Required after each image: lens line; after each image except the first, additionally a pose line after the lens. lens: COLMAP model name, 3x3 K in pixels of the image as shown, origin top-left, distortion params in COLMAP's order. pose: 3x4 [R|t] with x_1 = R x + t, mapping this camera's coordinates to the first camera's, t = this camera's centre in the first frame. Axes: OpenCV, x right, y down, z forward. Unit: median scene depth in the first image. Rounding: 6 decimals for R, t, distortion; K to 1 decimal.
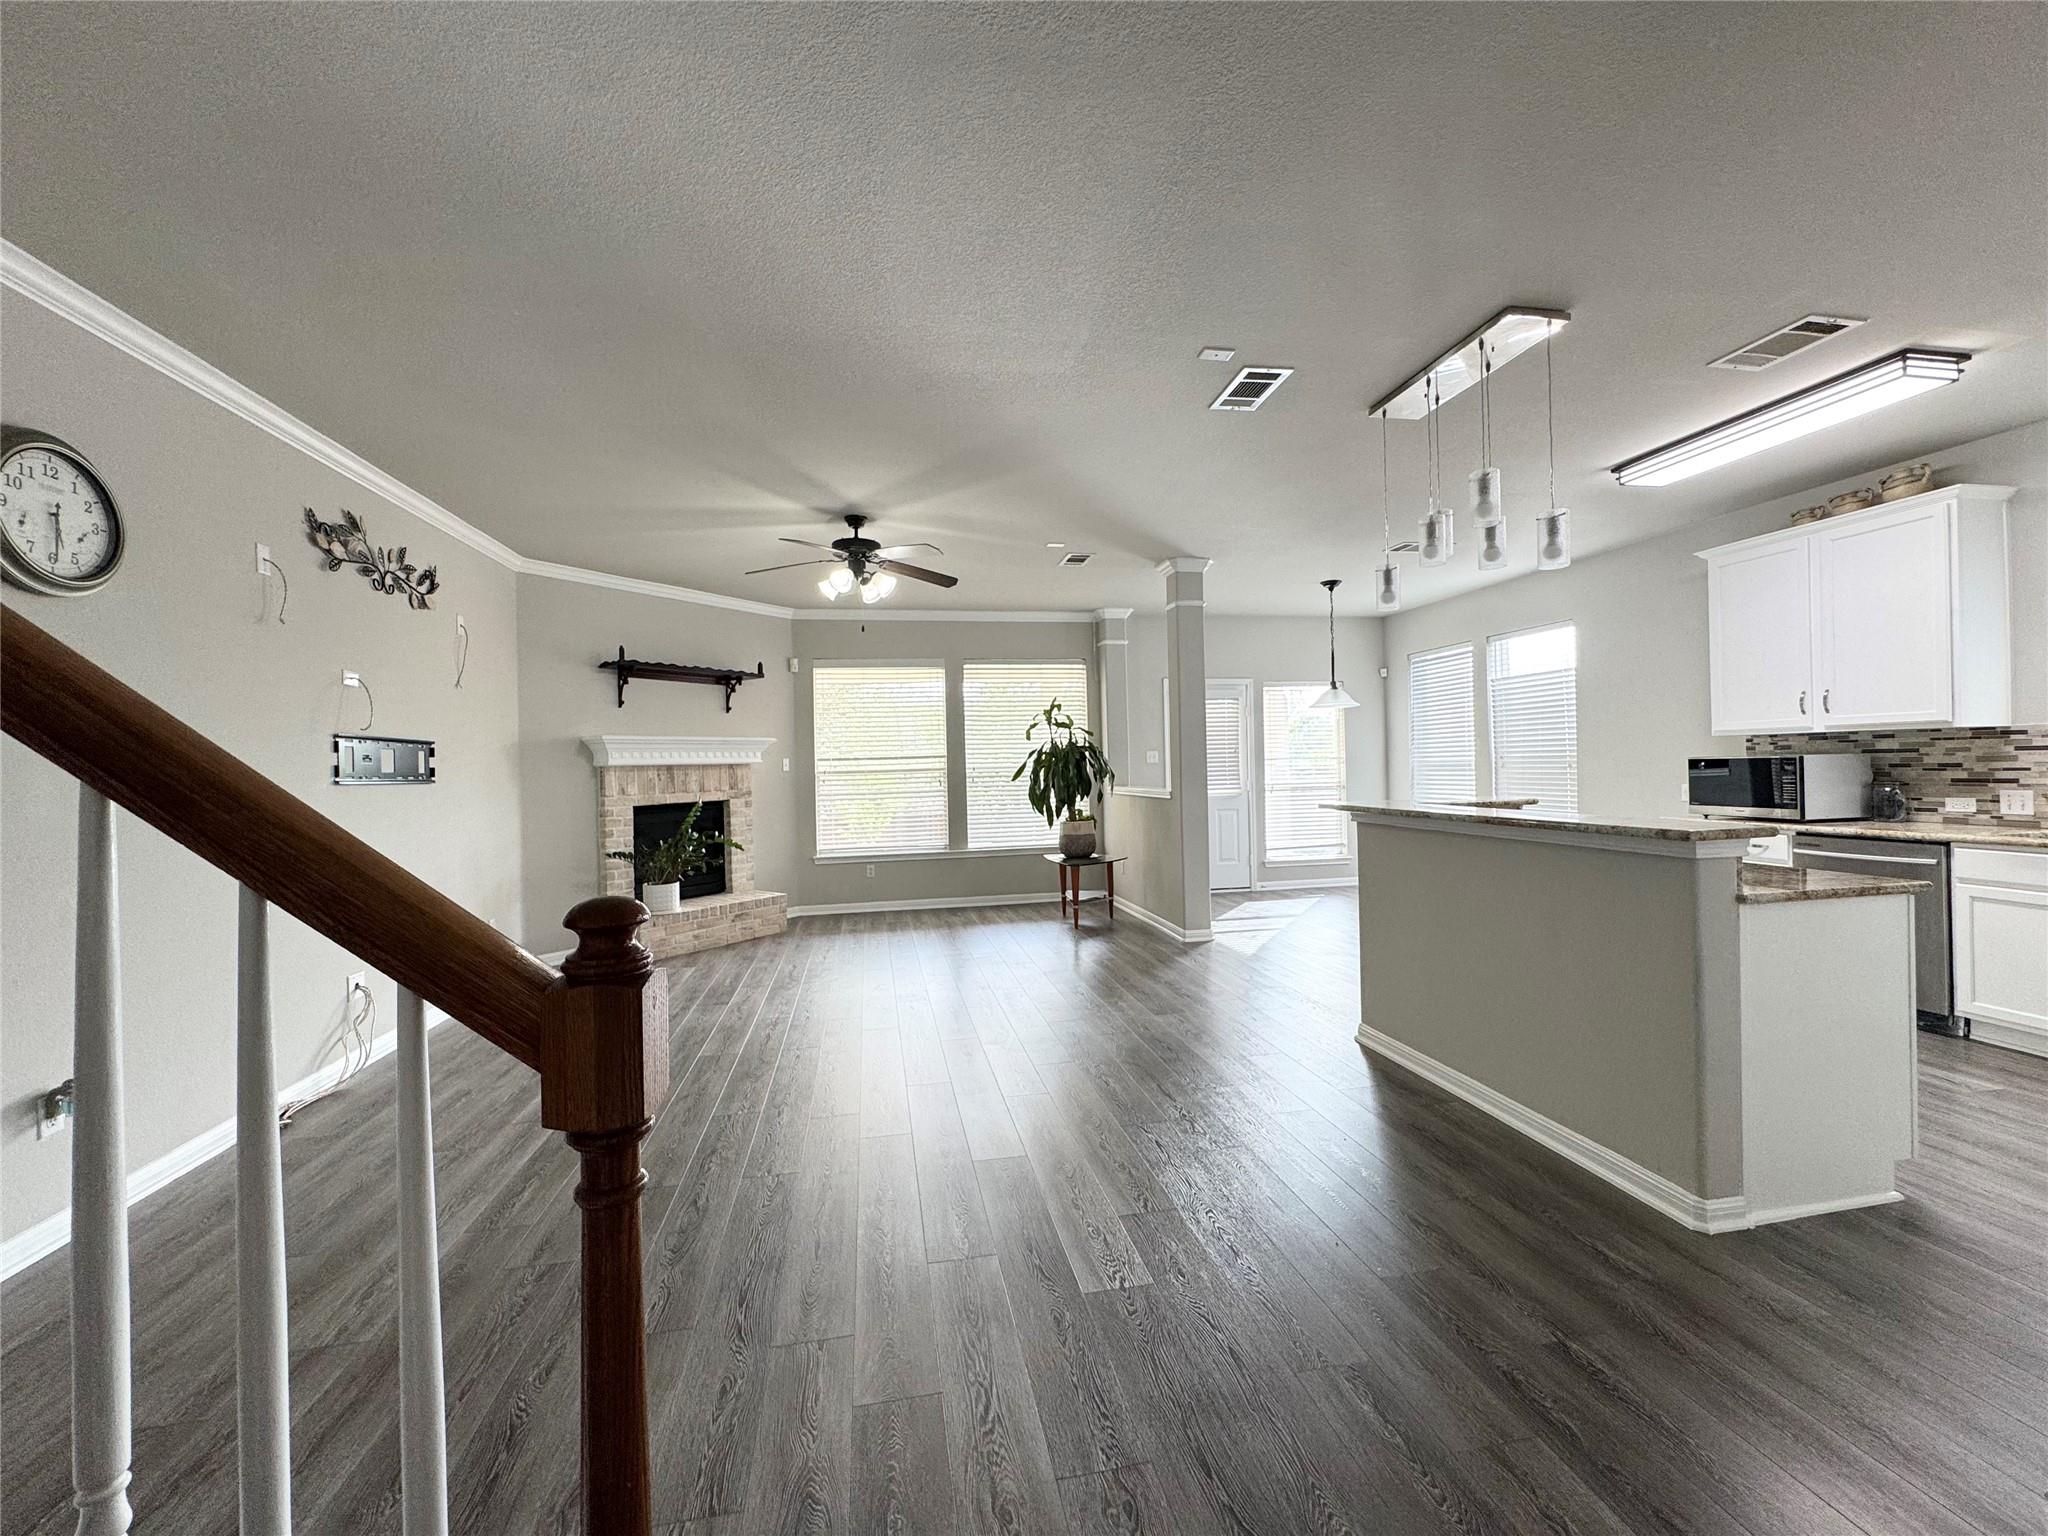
lens RADIAL K [[816.8, 0, 1024.4], [0, 816.8, 766.8], [0, 0, 1]] dist [-0.002344, 0.000002]
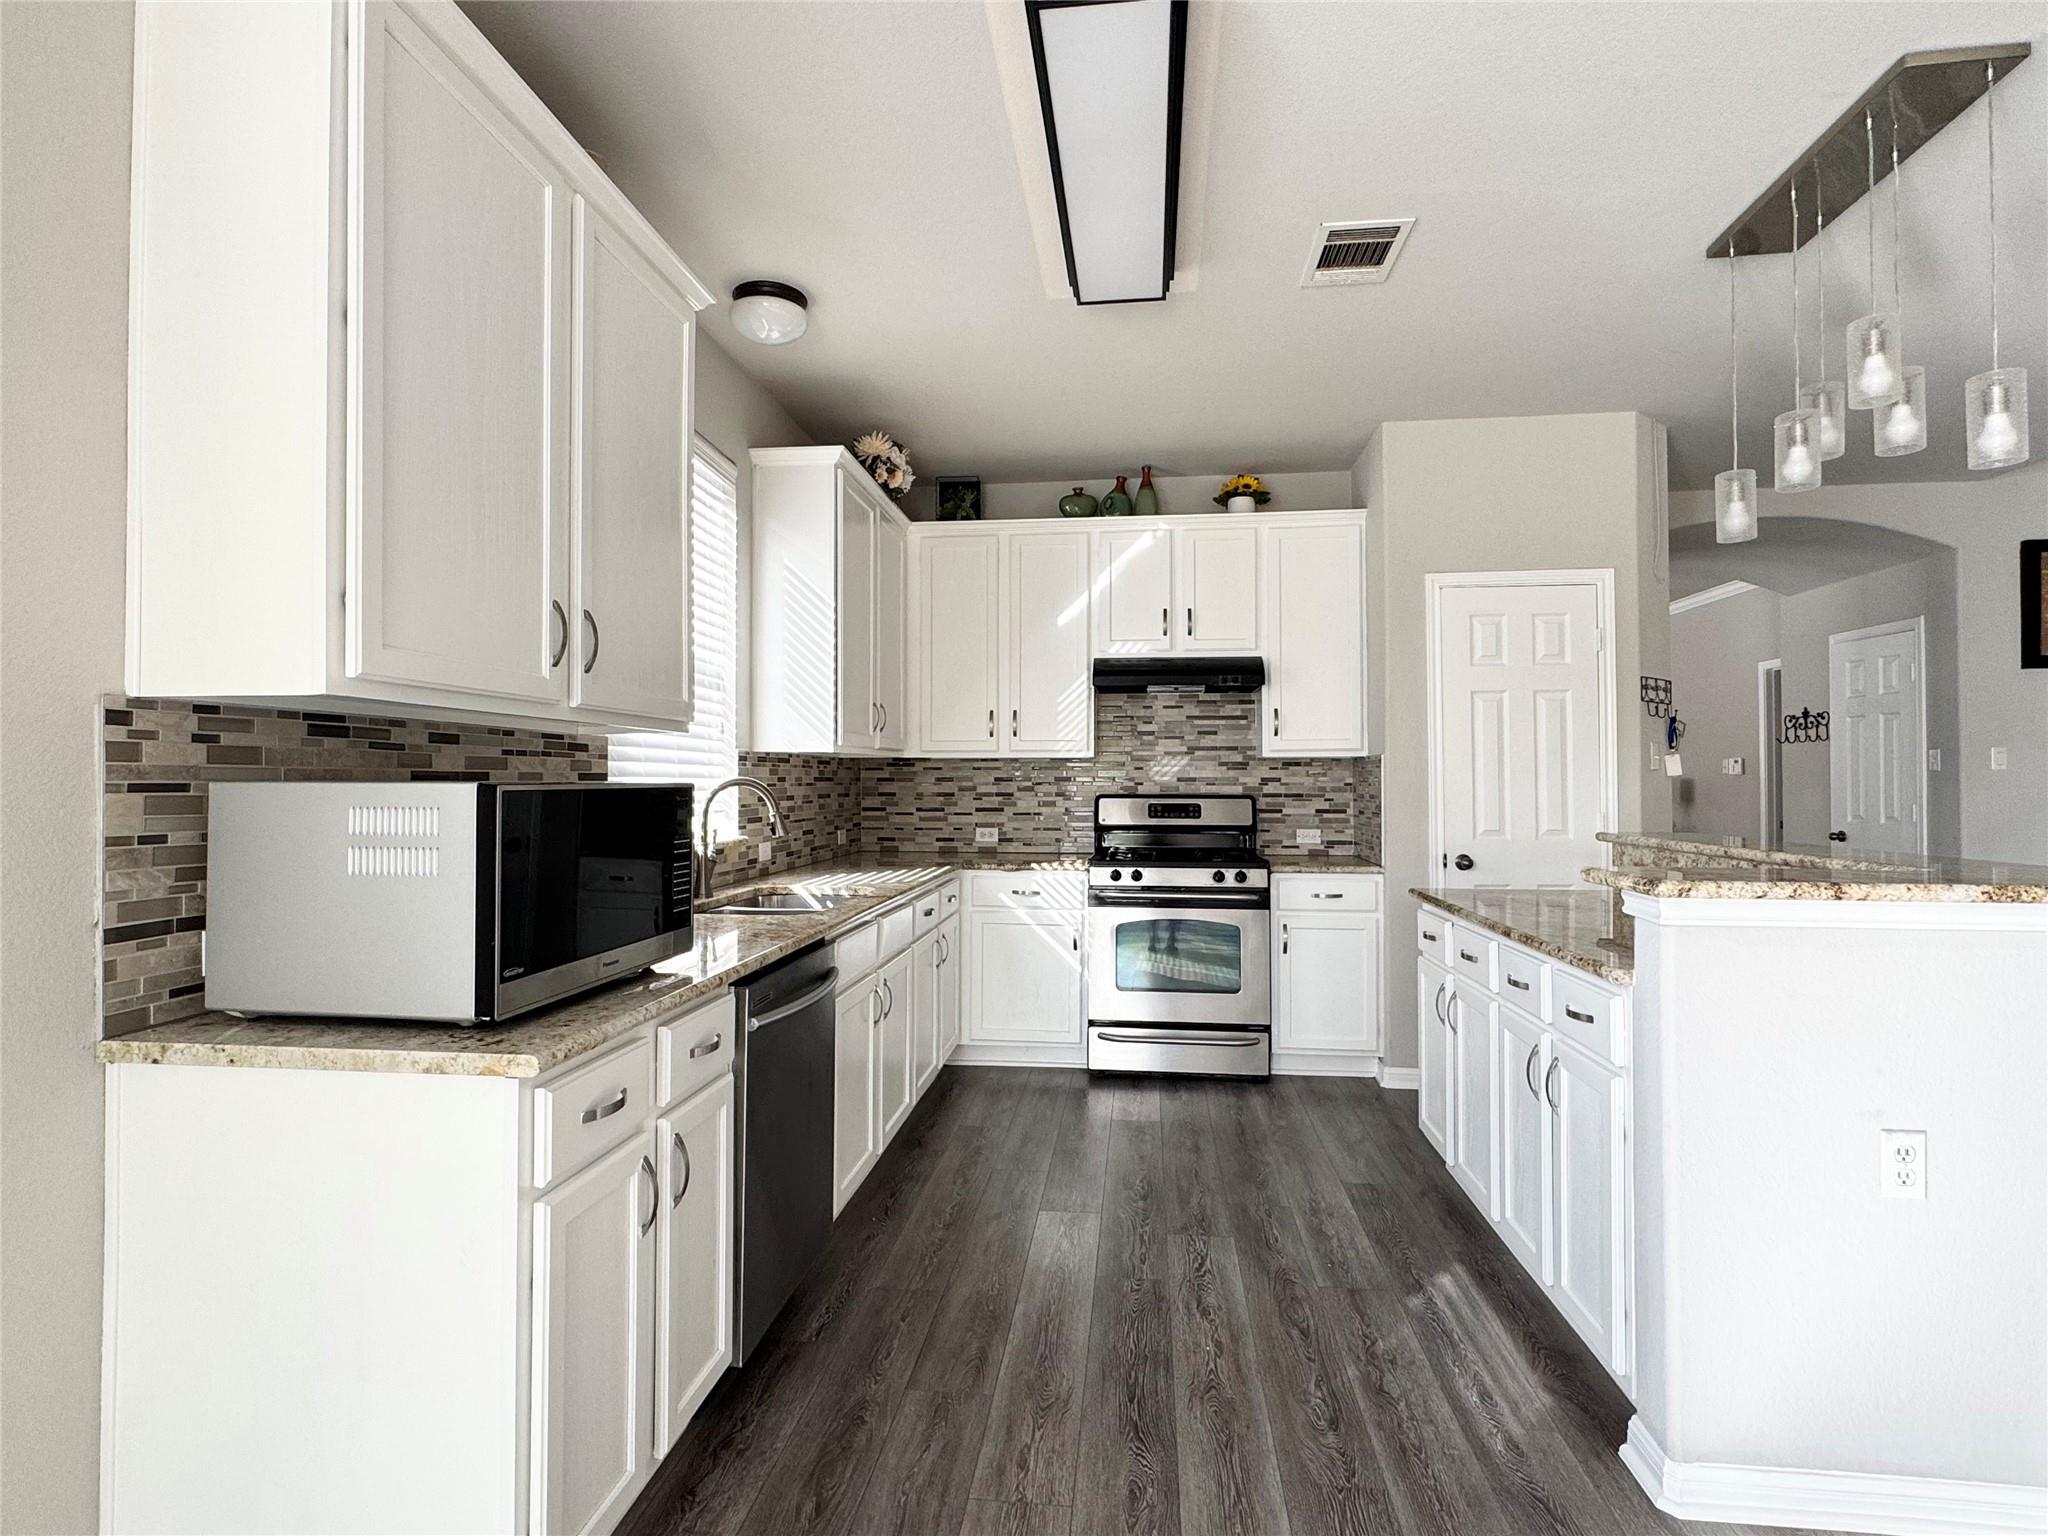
lens RADIAL K [[1027.0, 0, 1017.6], [0, 1027.0, 764.8], [0, 0, 1]] dist [-0.006600, -0.001001]
pose [[-0.952420, 0.027481, 0.303546, 0.687877], [0.022282, 0.999540, -0.020580, -0.009381], [-0.303972, -0.012837, -0.952594, 1.465961]]
